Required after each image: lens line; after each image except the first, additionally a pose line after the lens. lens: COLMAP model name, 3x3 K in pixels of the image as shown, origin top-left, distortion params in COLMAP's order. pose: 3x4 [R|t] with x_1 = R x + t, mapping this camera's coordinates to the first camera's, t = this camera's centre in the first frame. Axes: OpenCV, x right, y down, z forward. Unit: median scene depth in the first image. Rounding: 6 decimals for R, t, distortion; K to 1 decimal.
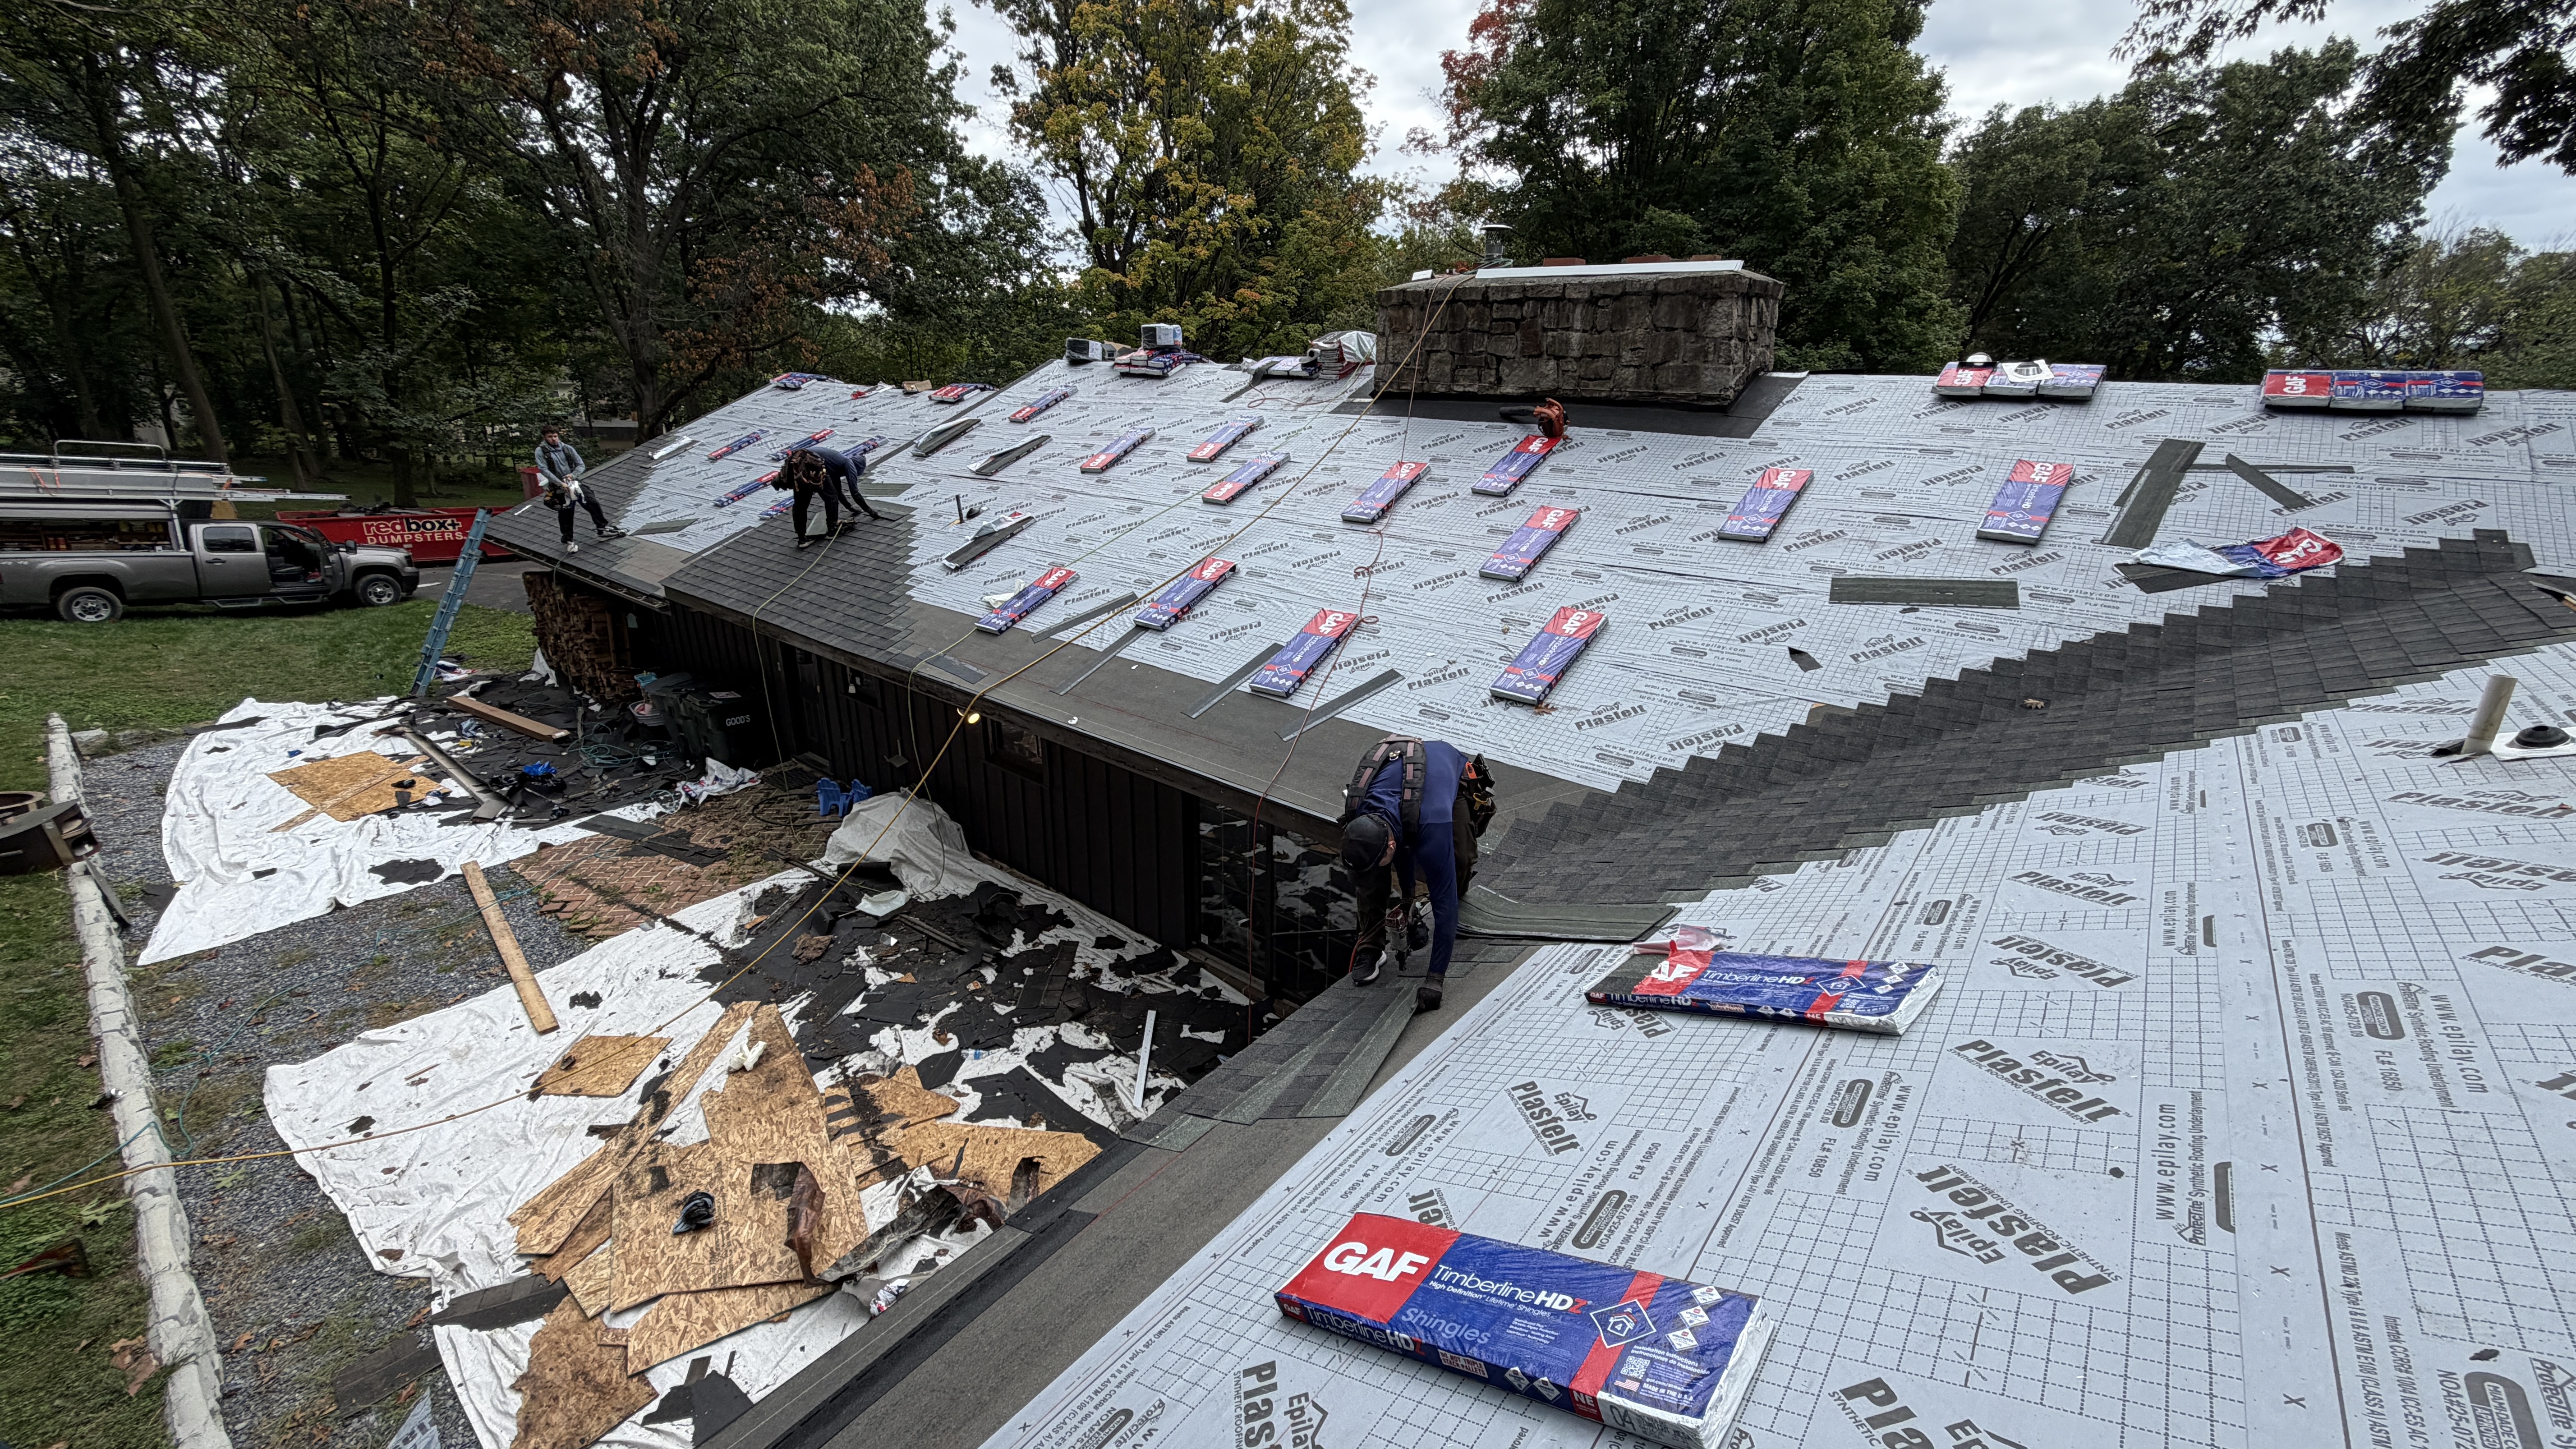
lens RADIAL K [[1021.5, 0, 1280.5], [0, 1021.5, 728.1], [0, 0, 1]] dist [0.001450, -0.000304]
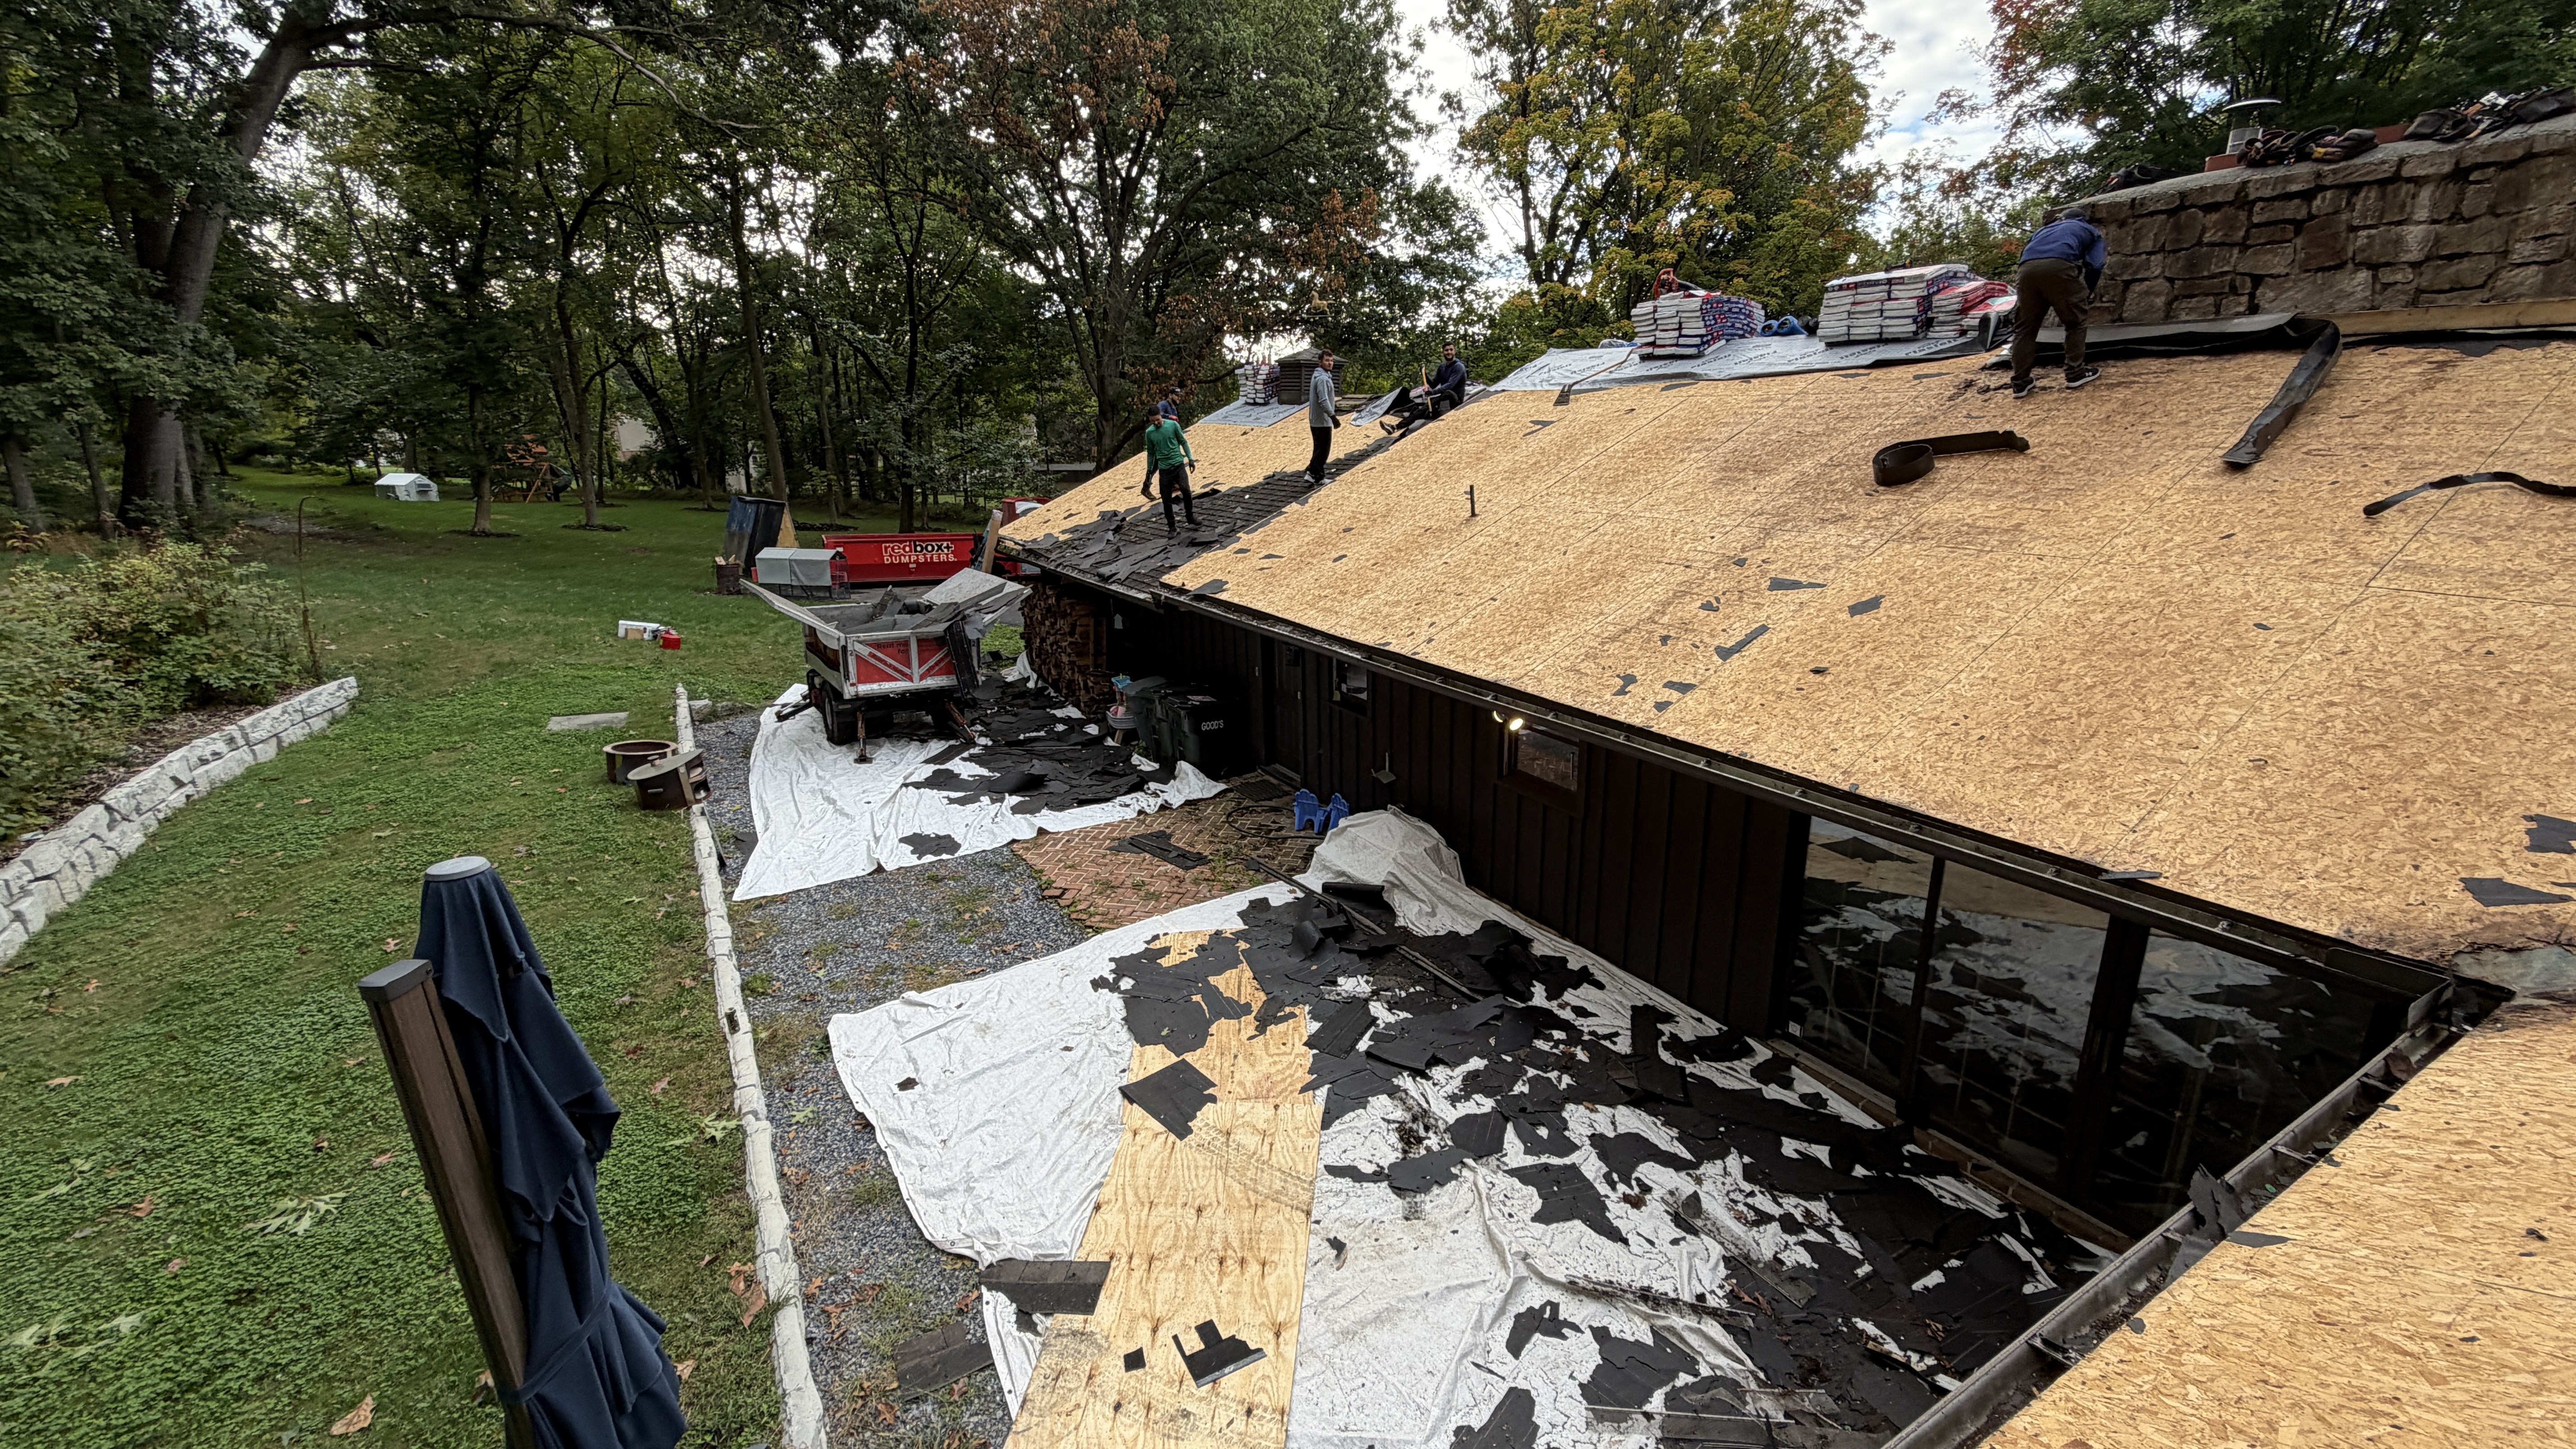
lens RADIAL K [[1089.6, 0, 1287.9], [0, 1089.6, 730.4], [0, 0, 1]] dist [0.000500, -0.000302]
pose [[0.939293, 0.063620, -0.337166, -0.135403], [-0.081630, 0.995880, -0.039496, 0.036698], [0.333264, 0.064621, 0.940616, 0.067593]]
